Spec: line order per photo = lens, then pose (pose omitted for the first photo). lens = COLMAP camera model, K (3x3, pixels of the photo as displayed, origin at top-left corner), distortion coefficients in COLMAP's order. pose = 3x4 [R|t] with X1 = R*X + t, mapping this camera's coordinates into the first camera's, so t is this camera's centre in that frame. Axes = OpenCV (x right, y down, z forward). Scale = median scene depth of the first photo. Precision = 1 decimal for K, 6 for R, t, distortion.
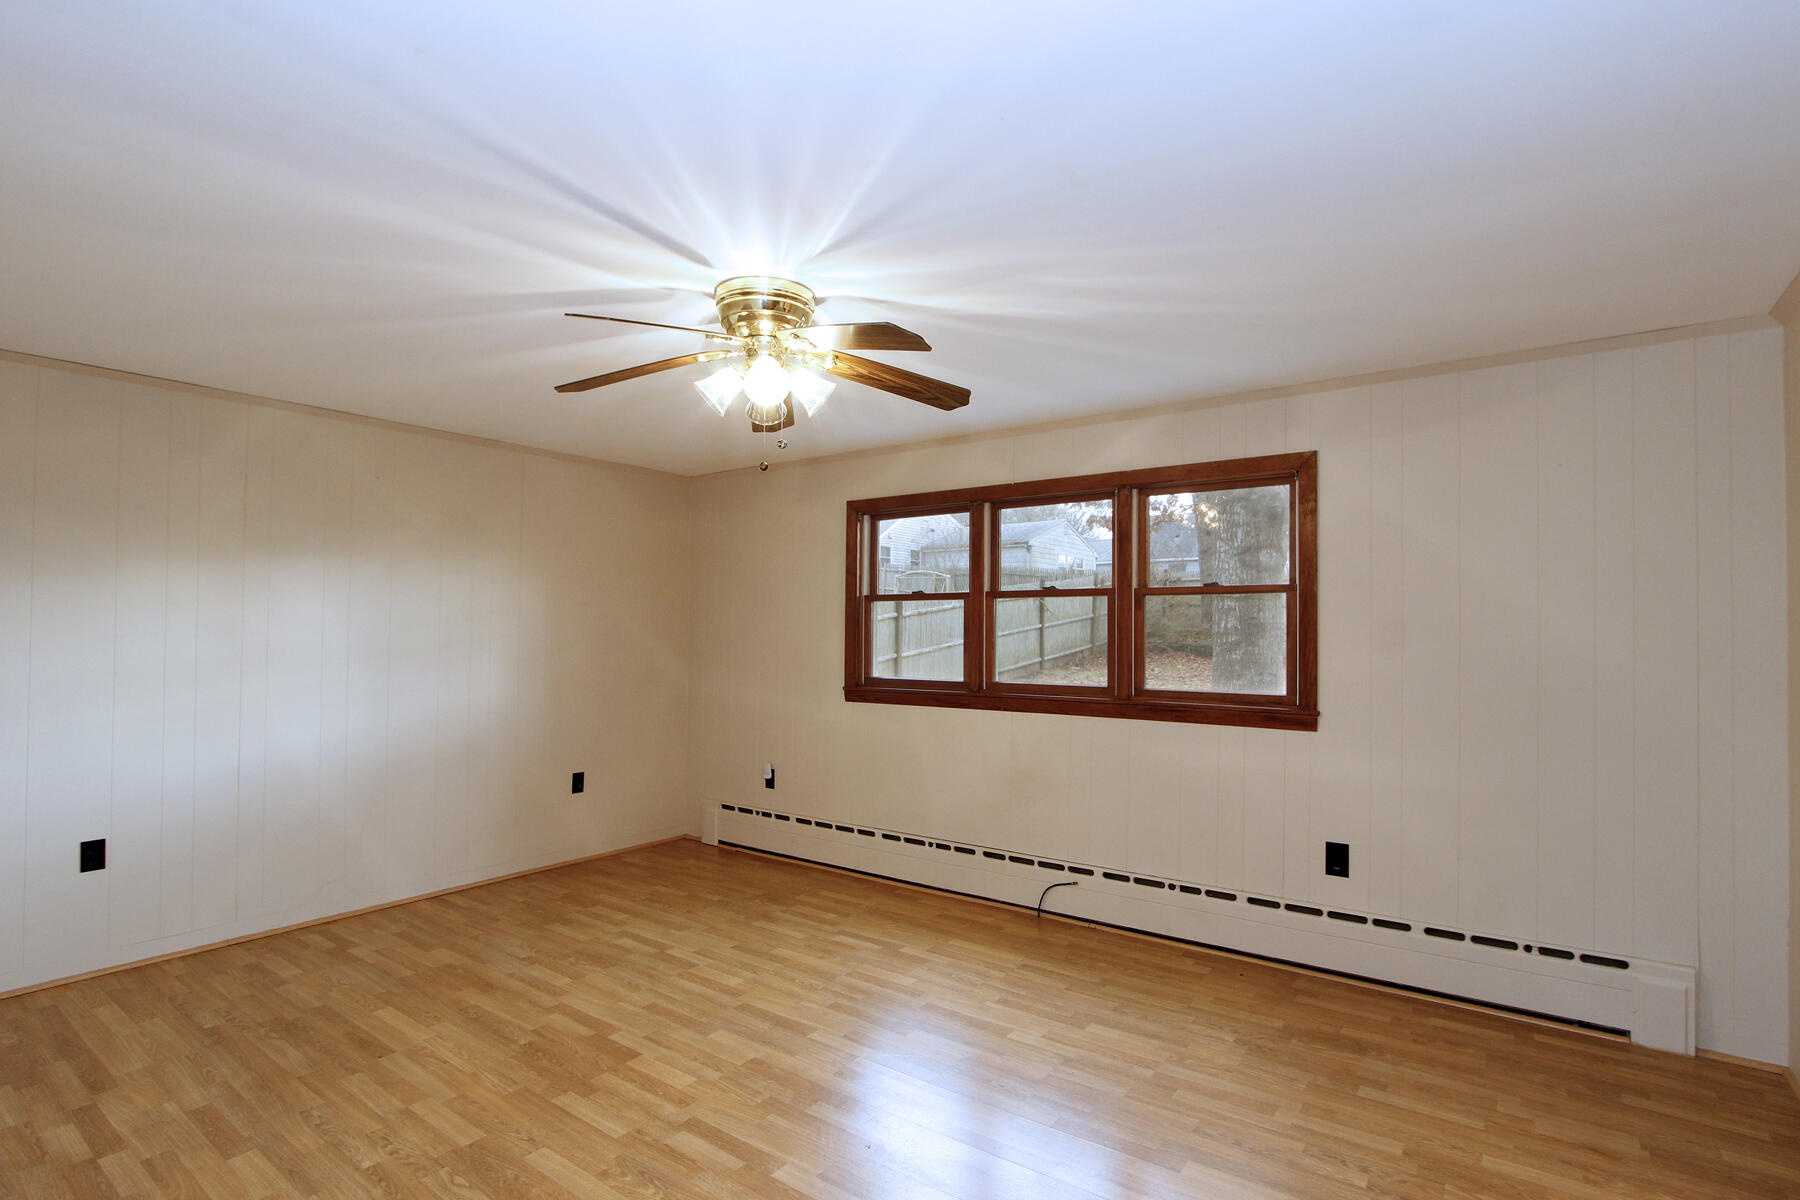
lens RADIAL K [[849.9, 0, 898.5], [0, 849.9, 622.3], [0, 0, 1]] dist [-0.015849, 0.000169]
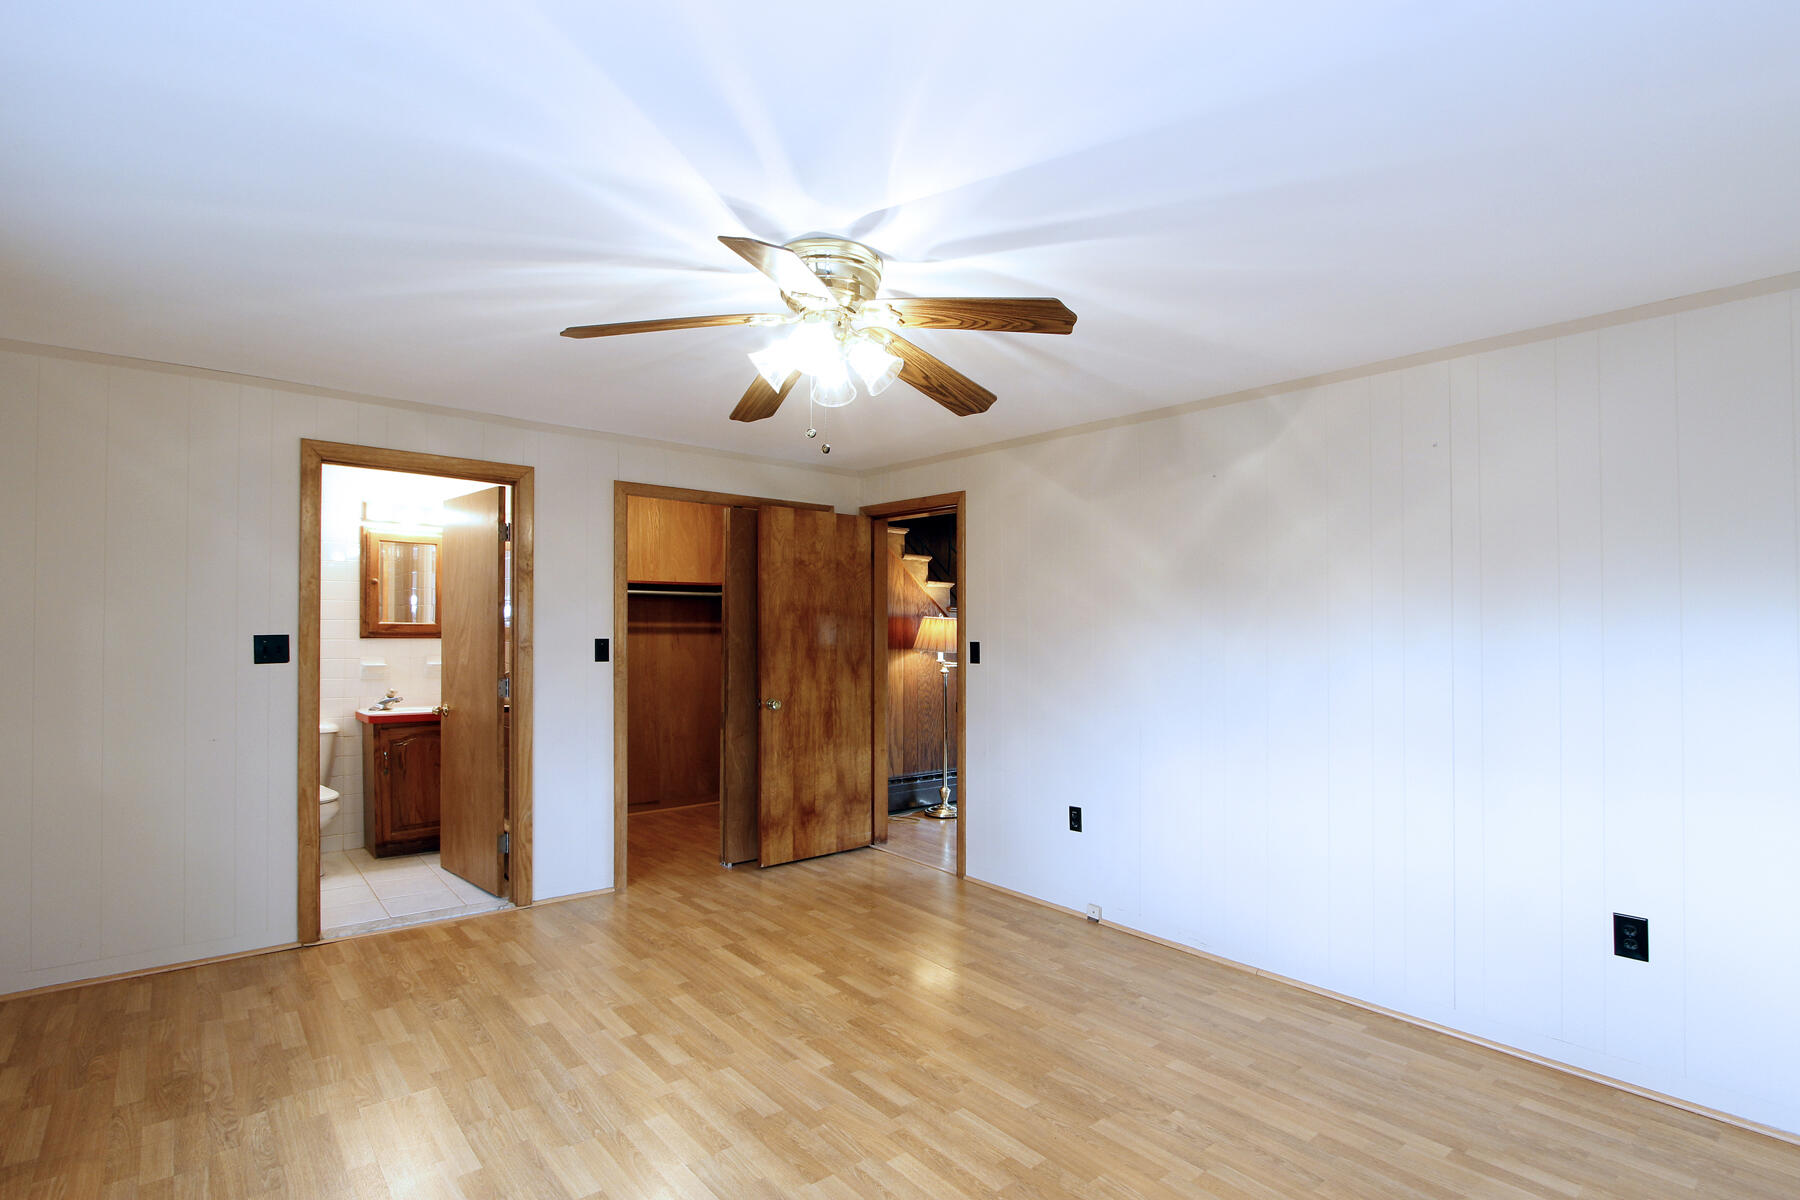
lens RADIAL K [[849.9, 0, 898.5], [0, 849.9, 622.3], [0, 0, 1]] dist [-0.015849, 0.000169]
pose [[-0.970079, -0.011663, 0.242509, -0.471017], [-0.016433, 0.999709, -0.017655, 0.018472], [-0.242233, -0.021111, -0.969988, 1.918690]]
